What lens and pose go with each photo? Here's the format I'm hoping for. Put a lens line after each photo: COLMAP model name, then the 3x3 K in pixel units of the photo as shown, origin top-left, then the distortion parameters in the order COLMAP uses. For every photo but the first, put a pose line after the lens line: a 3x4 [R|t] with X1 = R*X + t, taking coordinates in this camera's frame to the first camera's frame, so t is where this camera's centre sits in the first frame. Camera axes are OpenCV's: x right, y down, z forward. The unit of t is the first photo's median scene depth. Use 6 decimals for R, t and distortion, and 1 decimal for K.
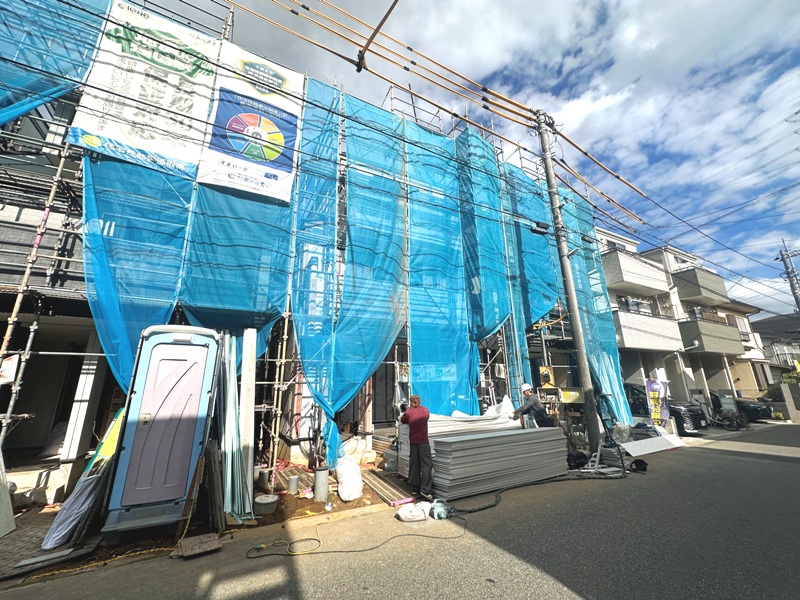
lens RADIAL K [[319.7, 0, 400.7], [0, 319.7, 298.2], [0, 0, 1]] dist [-0.003022, 0.000723]
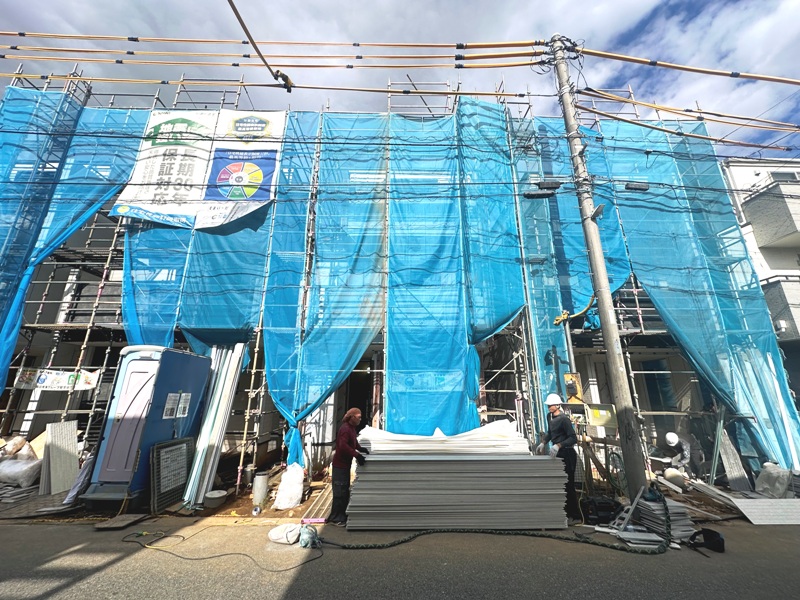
lens RADIAL K [[319.7, 0, 400.0], [0, 319.7, 298.9], [0, 0, 1]] dist [-0.003022, 0.000723]
pose [[0.888086, -0.111210, -0.446022, 0.585802], [0.103753, 0.993750, -0.041195, 0.043064], [0.447815, -0.009692, 0.894074, 0.226076]]
